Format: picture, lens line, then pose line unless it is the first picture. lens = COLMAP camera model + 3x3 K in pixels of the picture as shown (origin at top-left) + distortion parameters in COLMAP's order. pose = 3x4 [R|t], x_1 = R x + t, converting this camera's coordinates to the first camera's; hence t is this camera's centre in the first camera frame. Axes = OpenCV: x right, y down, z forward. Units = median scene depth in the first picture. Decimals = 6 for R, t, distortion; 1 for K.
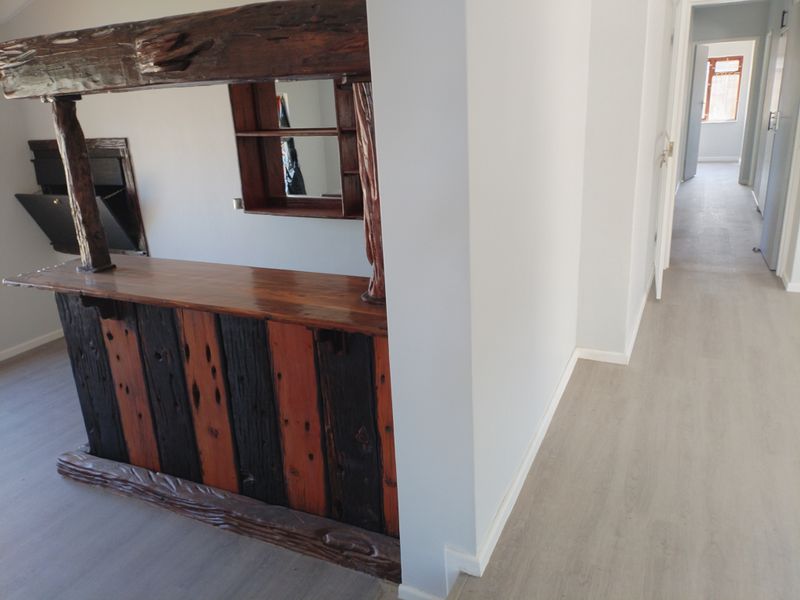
lens RADIAL K [[599.7, 0, 400.0], [0, 599.7, 300.0], [0, 0, 1]] dist [0.097560, -0.126029]
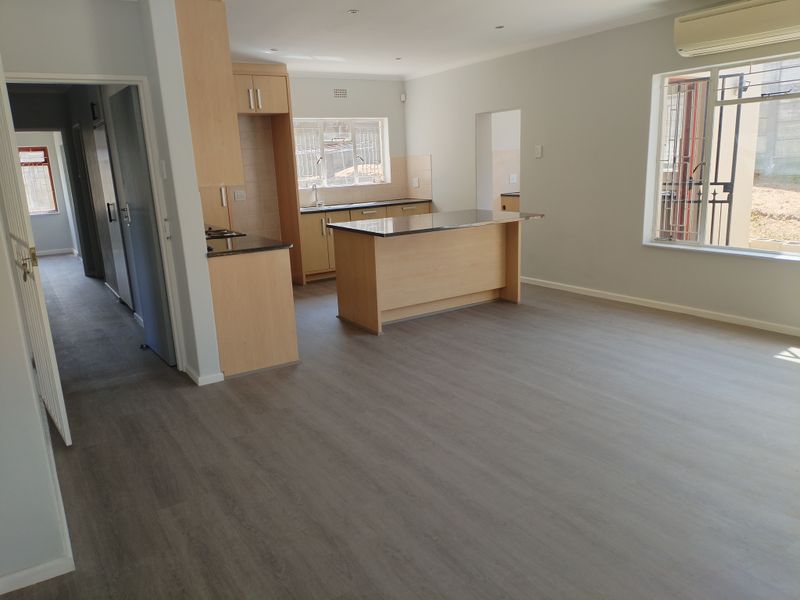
lens RADIAL K [[596.2, 0, 400.0], [0, 596.2, 300.0], [0, 0, 1]] dist [0.092751, -0.088253]
pose [[0.527048, -0.165870, 0.833491, 0.042006], [0.278054, 0.960443, 0.015310, -0.087827], [-0.803060, 0.223687, 0.552321, 0.239305]]
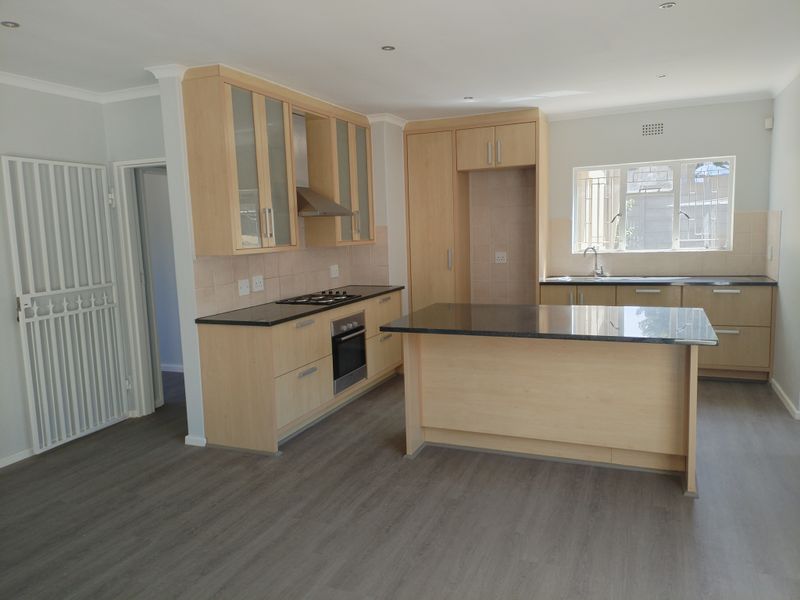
lens RADIAL K [[599.7, 0, 400.0], [0, 599.7, 300.0], [0, 0, 1]] dist [0.097560, -0.126029]
pose [[0.998842, 0.012509, 0.046461, 1.146424], [-0.003320, 0.981234, -0.192792, -0.068162], [-0.048001, 0.192414, 0.980139, -0.034323]]
